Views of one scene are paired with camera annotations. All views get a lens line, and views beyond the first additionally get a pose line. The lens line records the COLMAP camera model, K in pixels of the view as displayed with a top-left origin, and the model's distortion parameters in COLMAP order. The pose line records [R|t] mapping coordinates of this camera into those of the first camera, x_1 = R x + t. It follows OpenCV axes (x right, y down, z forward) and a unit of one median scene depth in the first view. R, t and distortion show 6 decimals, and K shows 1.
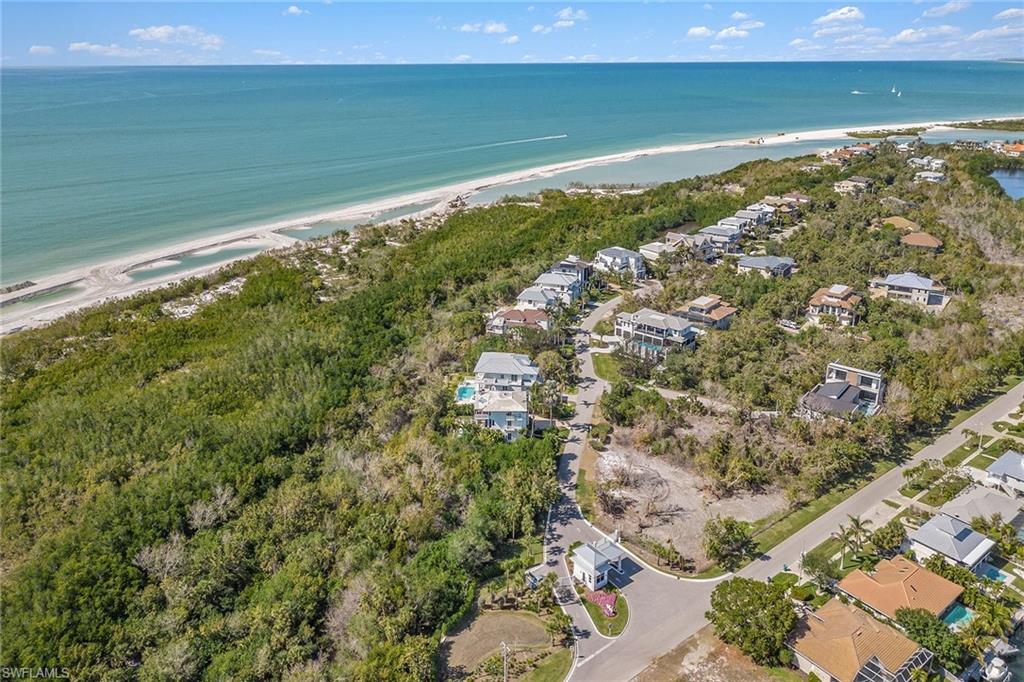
lens RADIAL K [[715.6, 0, 512.8], [0, 715.6, 276.7], [0, 0, 1]] dist [0.062333, -0.048251]
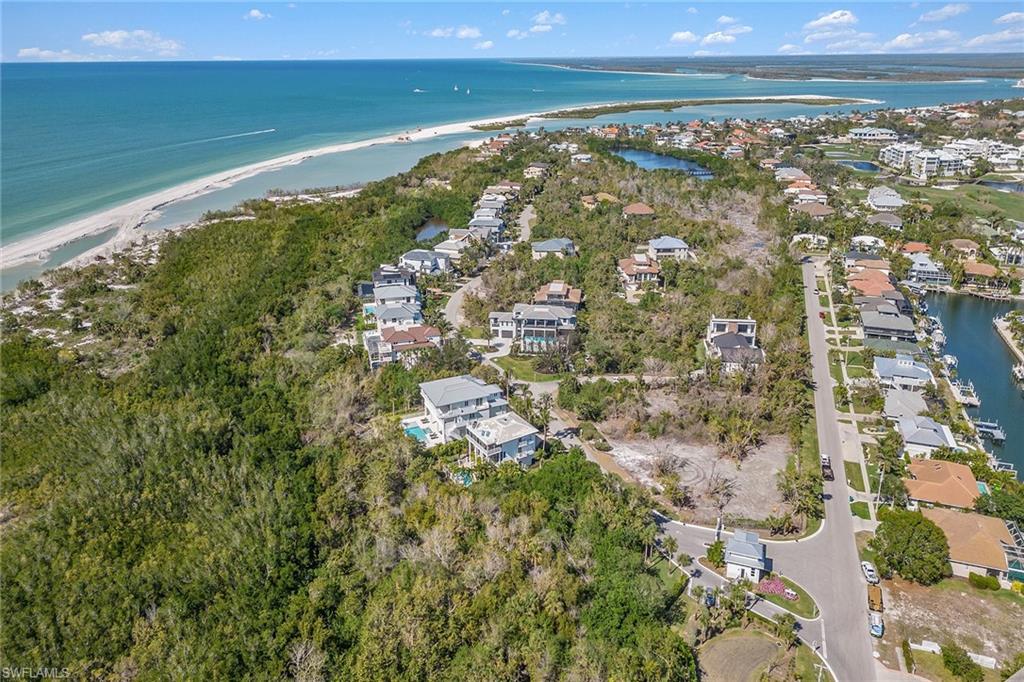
lens RADIAL K [[715.6, 0, 512.8], [0, 715.6, 276.7], [0, 0, 1]] dist [0.062333, -0.048251]
pose [[0.838768, -0.156750, 0.521437, -0.334403], [0.157606, 0.986563, 0.043052, -0.036218], [-0.521179, 0.046071, 0.852203, 0.176191]]
